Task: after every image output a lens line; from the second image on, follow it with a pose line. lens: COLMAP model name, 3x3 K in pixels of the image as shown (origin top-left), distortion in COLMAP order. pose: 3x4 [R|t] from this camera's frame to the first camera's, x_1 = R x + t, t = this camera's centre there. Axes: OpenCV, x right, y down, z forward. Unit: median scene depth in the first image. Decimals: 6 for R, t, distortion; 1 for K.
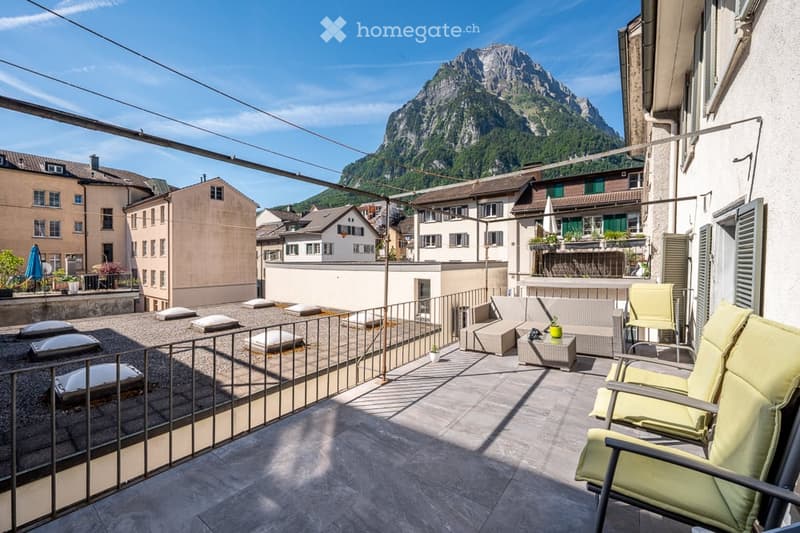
lens RADIAL K [[322.0, 0, 402.2], [0, 322.0, 264.7], [0, 0, 1]] dist [-0.003846, -0.000903]
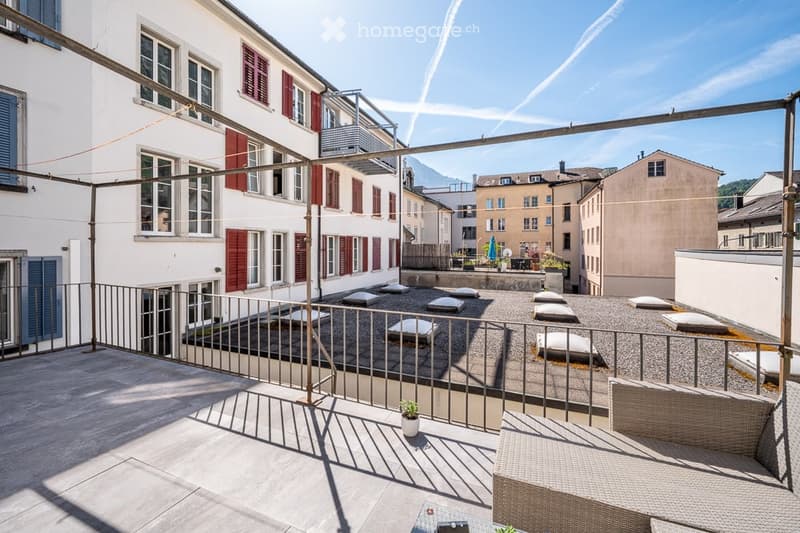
lens RADIAL K [[322.0, 0, 401.0], [0, 322.0, 247.6], [0, 0, 1]] dist [-0.003846, -0.000903]
pose [[0.232897, 0.002467, -0.972498, 0.100767], [-0.015382, 0.999881, -0.001147, -0.000880], [0.972380, 0.015226, 0.232908, 0.140521]]
